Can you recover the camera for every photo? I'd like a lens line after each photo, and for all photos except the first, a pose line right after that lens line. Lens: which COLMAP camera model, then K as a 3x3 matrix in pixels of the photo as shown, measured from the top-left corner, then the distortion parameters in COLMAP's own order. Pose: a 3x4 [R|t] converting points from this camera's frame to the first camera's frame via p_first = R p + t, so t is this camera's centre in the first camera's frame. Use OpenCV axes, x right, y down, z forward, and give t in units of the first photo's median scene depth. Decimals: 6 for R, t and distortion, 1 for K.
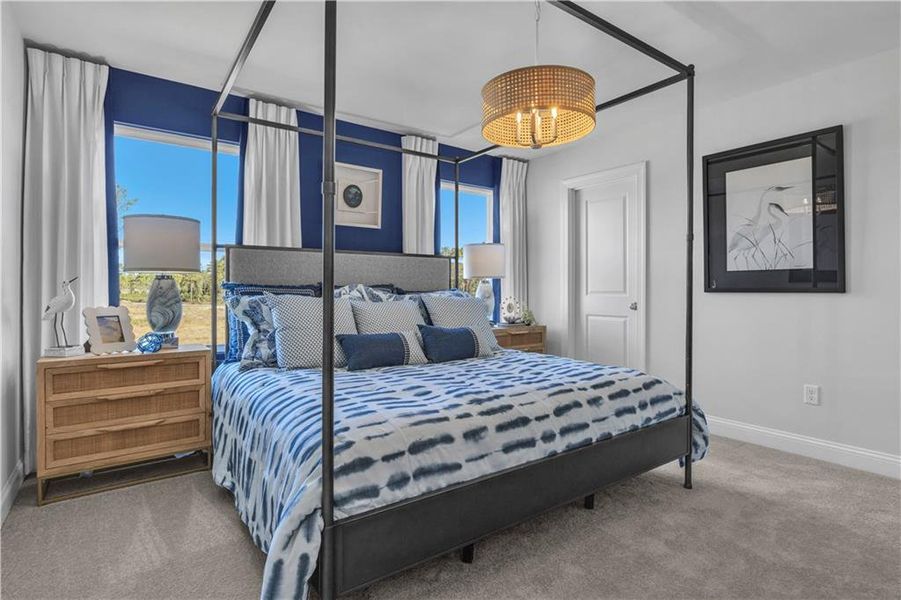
lens RADIAL K [[455.0, 0, 450.1], [0, 455.0, 294.0], [0, 0, 1]] dist [-0.005160, 0.000878]
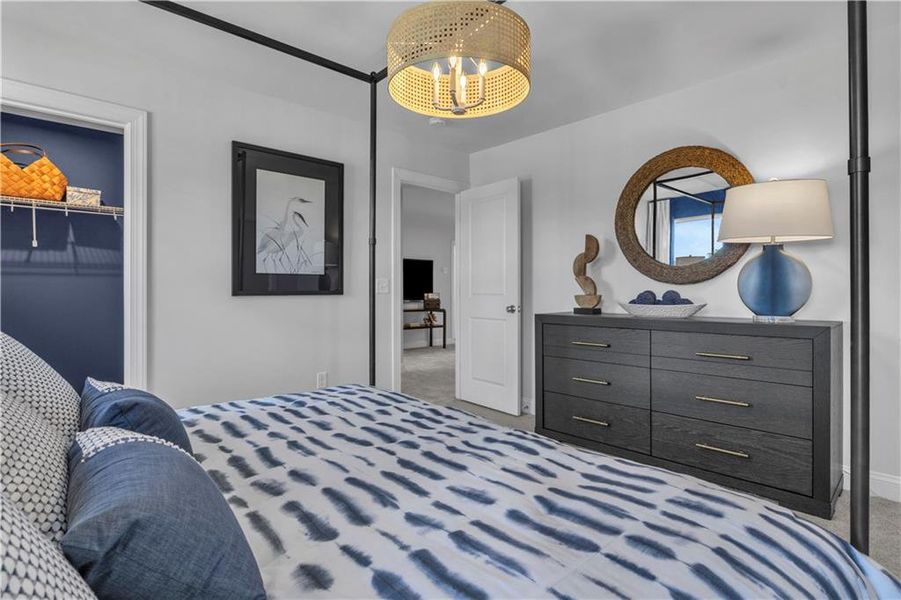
lens RADIAL K [[455.0, 0, 450.1], [0, 455.0, 294.0], [0, 0, 1]] dist [-0.005160, 0.000878]
pose [[-0.122977, -0.009161, 0.992367, -0.406276], [0.010065, 0.999894, 0.010478, -0.013830], [-0.992359, 0.011277, -0.122872, 0.773843]]
